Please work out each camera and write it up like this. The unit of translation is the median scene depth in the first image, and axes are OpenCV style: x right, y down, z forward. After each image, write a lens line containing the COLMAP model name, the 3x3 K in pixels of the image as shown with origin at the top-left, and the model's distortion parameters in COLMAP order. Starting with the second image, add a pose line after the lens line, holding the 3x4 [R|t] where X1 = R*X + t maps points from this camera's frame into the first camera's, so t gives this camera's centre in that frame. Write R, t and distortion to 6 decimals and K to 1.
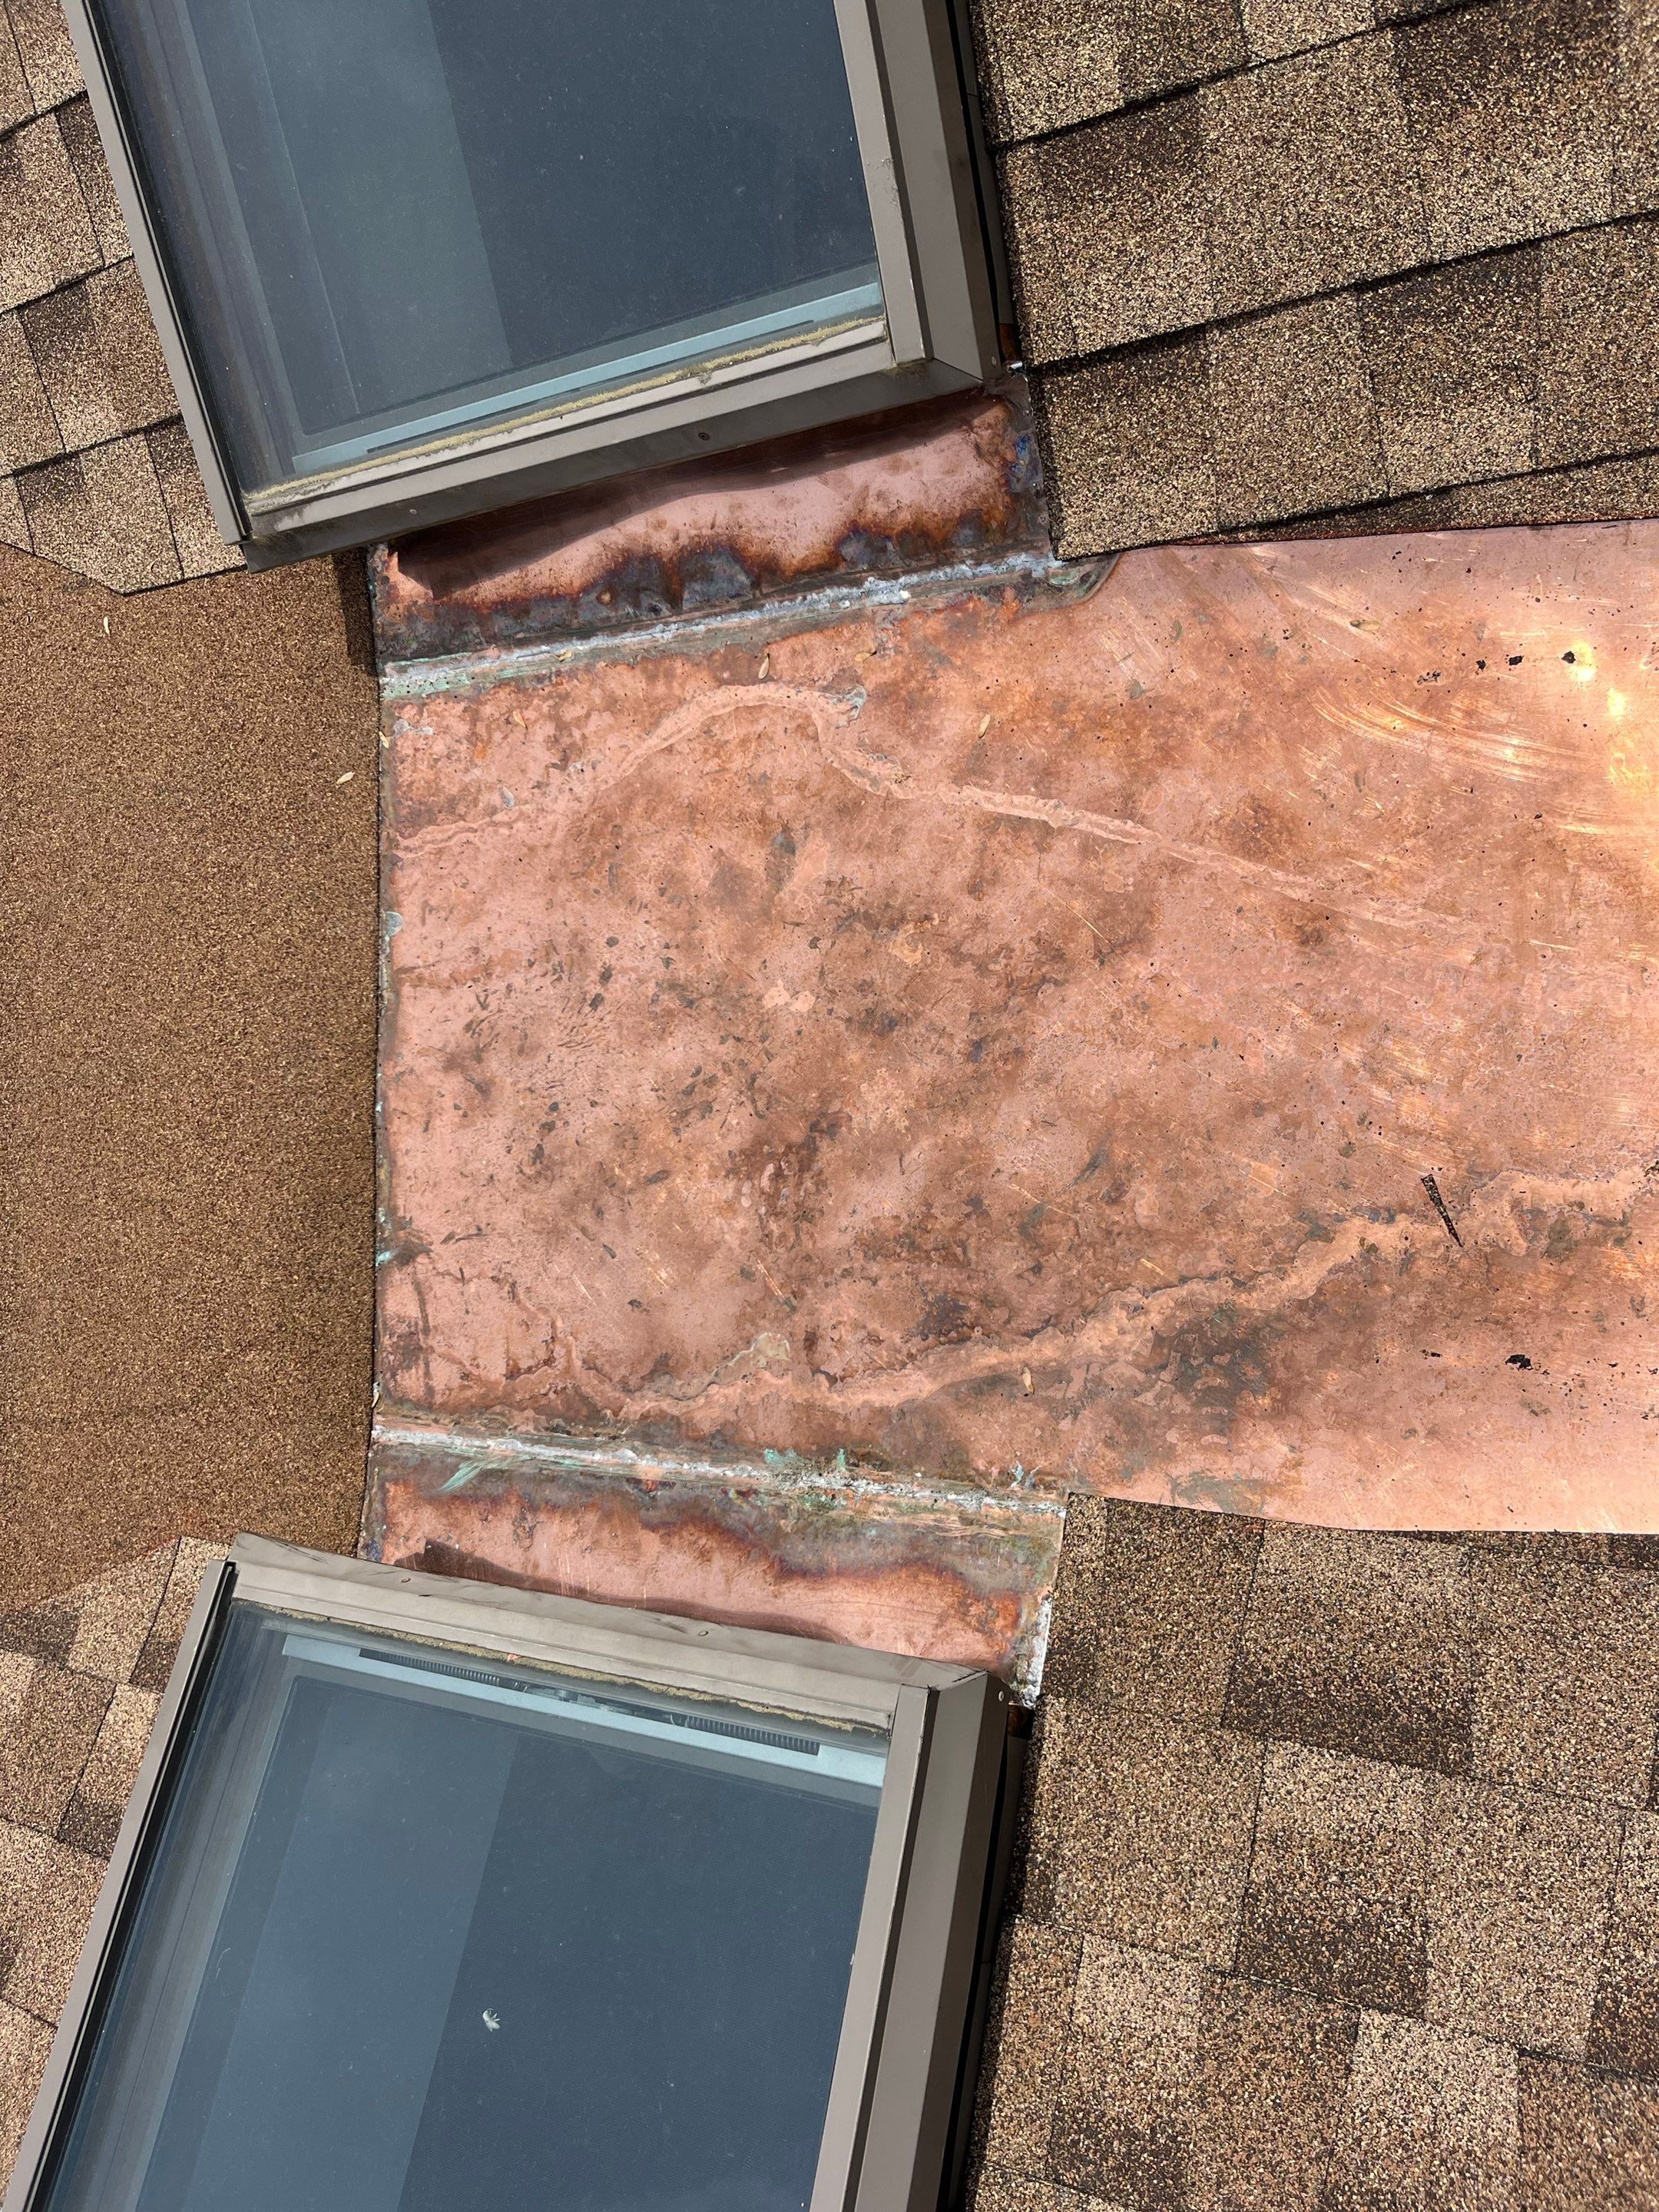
lens RADIAL K [[1711.9, 0, 829.5], [0, 1711.9, 1106.0], [0, 0, 1]] dist [0.060575, -0.083339]
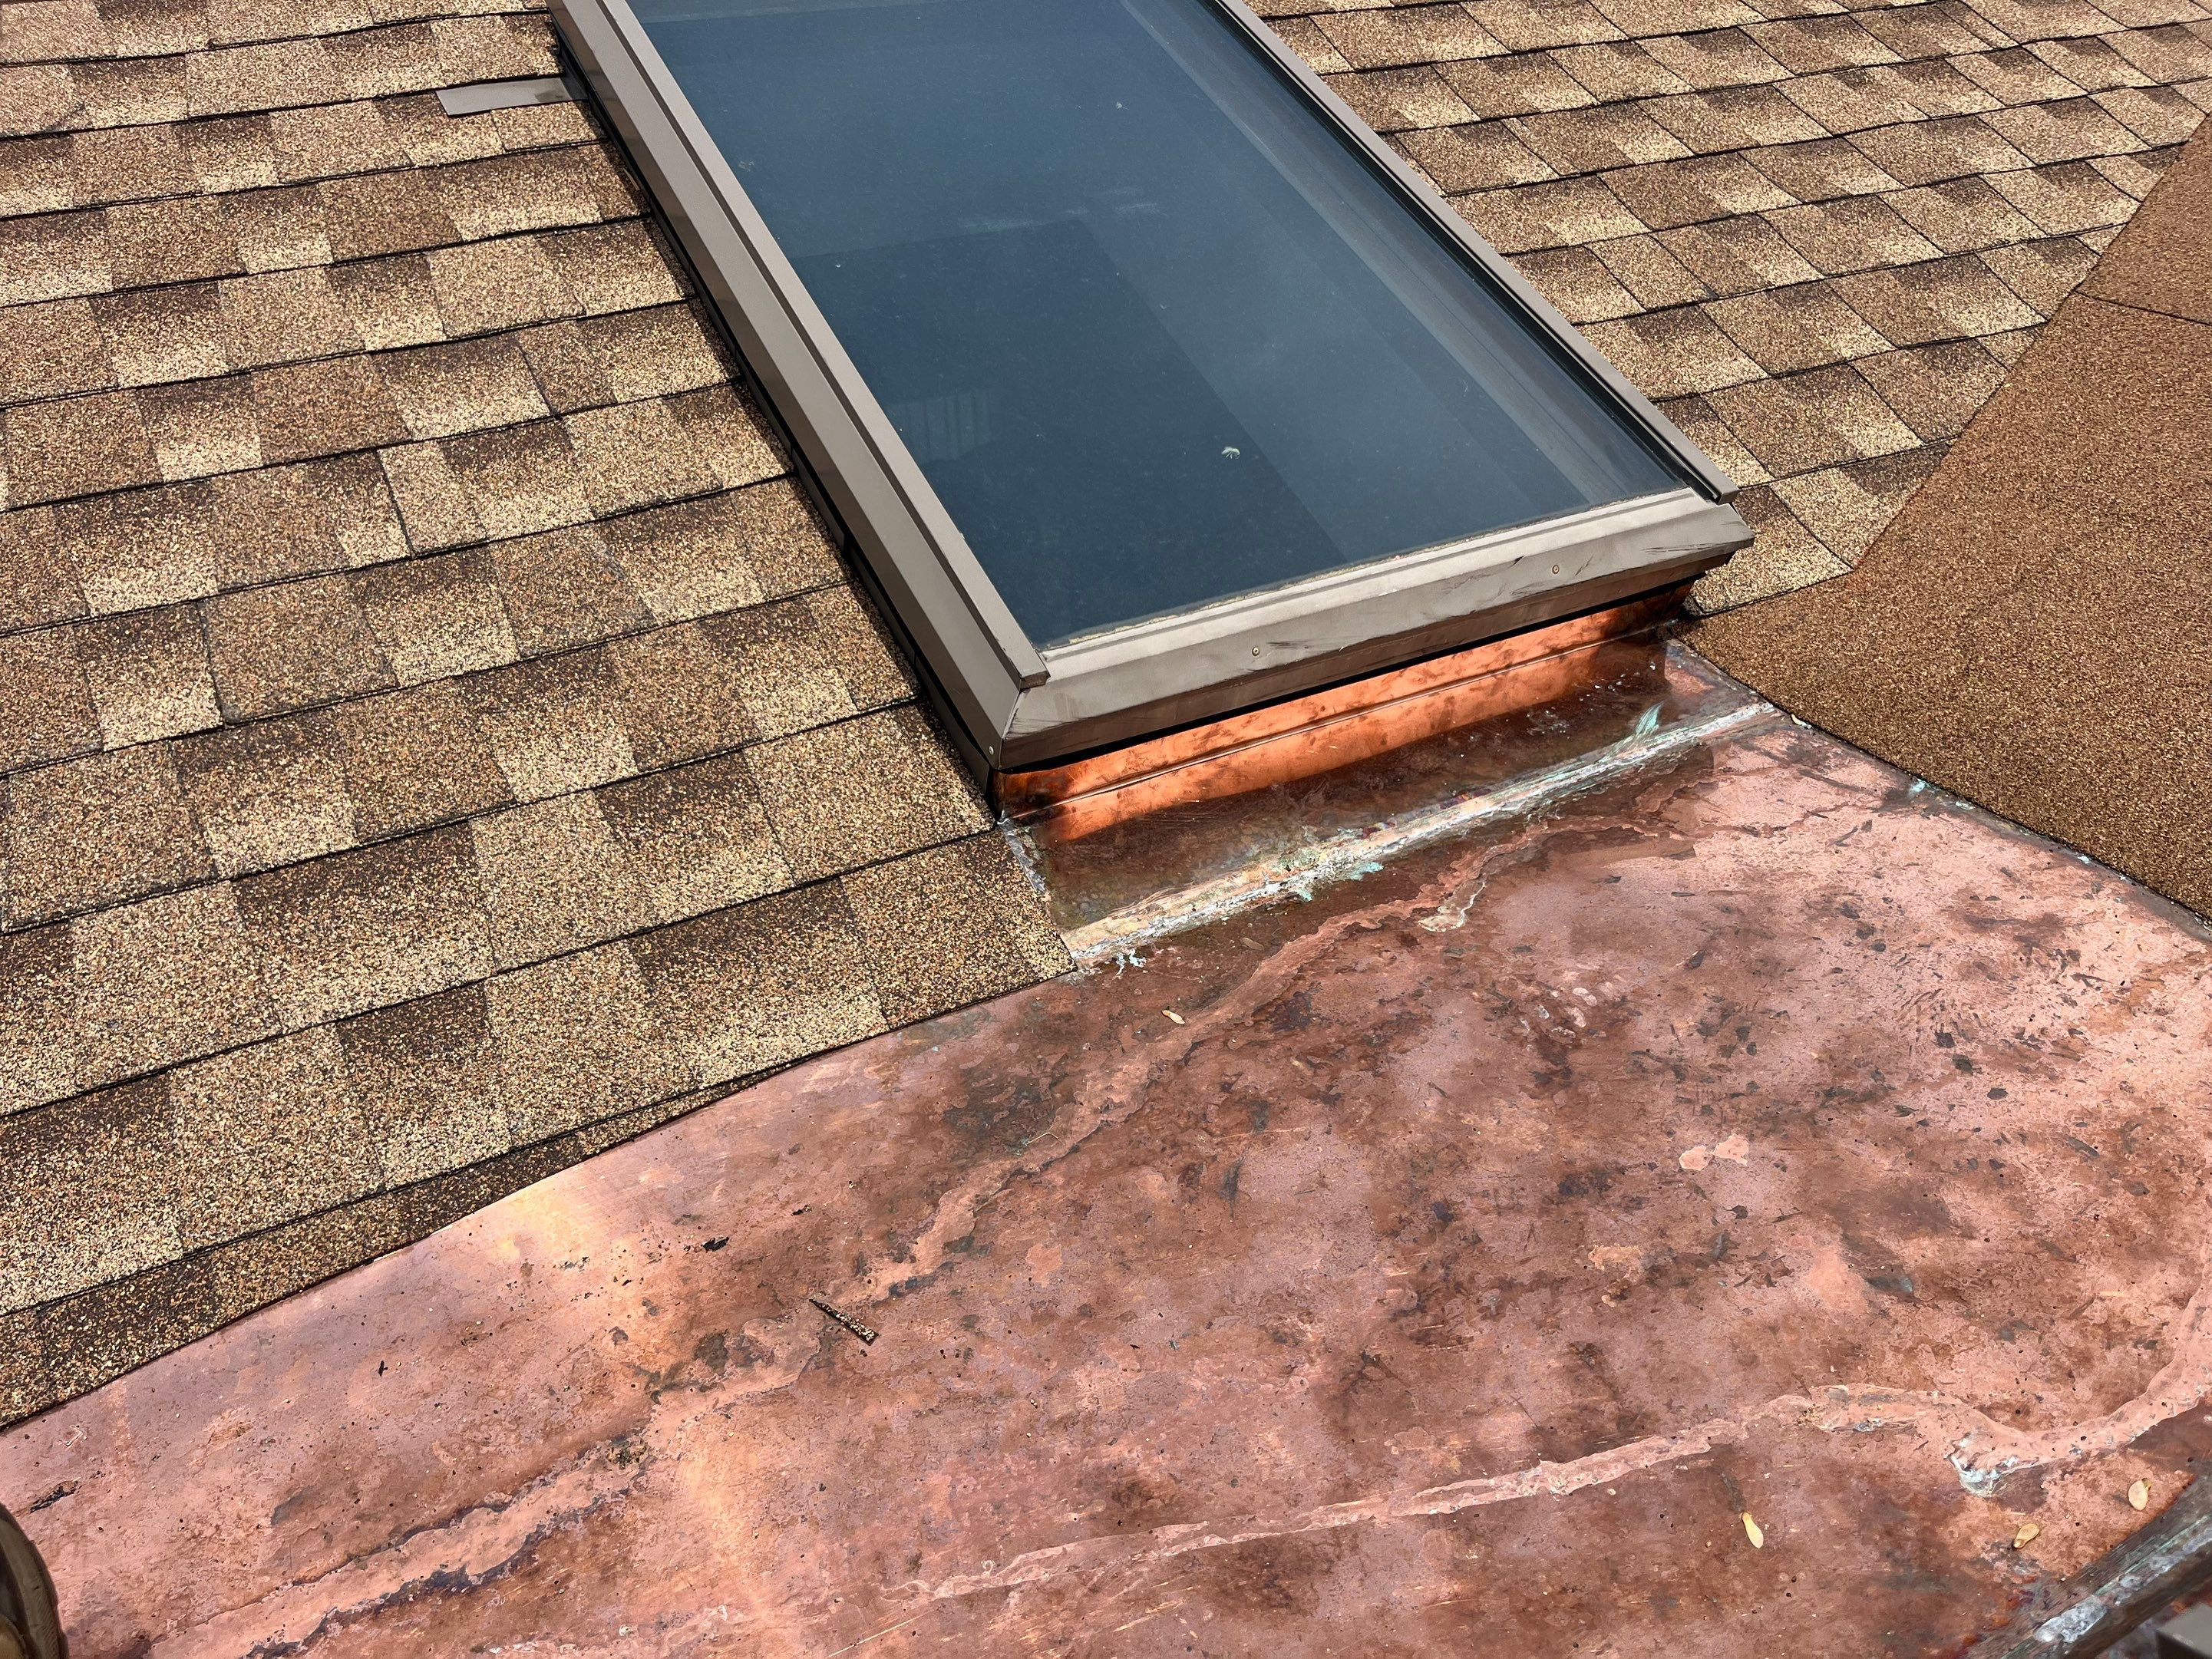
lens RADIAL K [[1677.9, 0, 1099.5], [0, 1677.9, 812.3], [0, 0, 1]] dist [0.086479, -0.125190]
pose [[-0.732627, 0.677607, -0.064080, 0.139614], [-0.452268, -0.414299, 0.789817, -0.543506], [0.508637, 0.607622, 0.609986, 0.382303]]
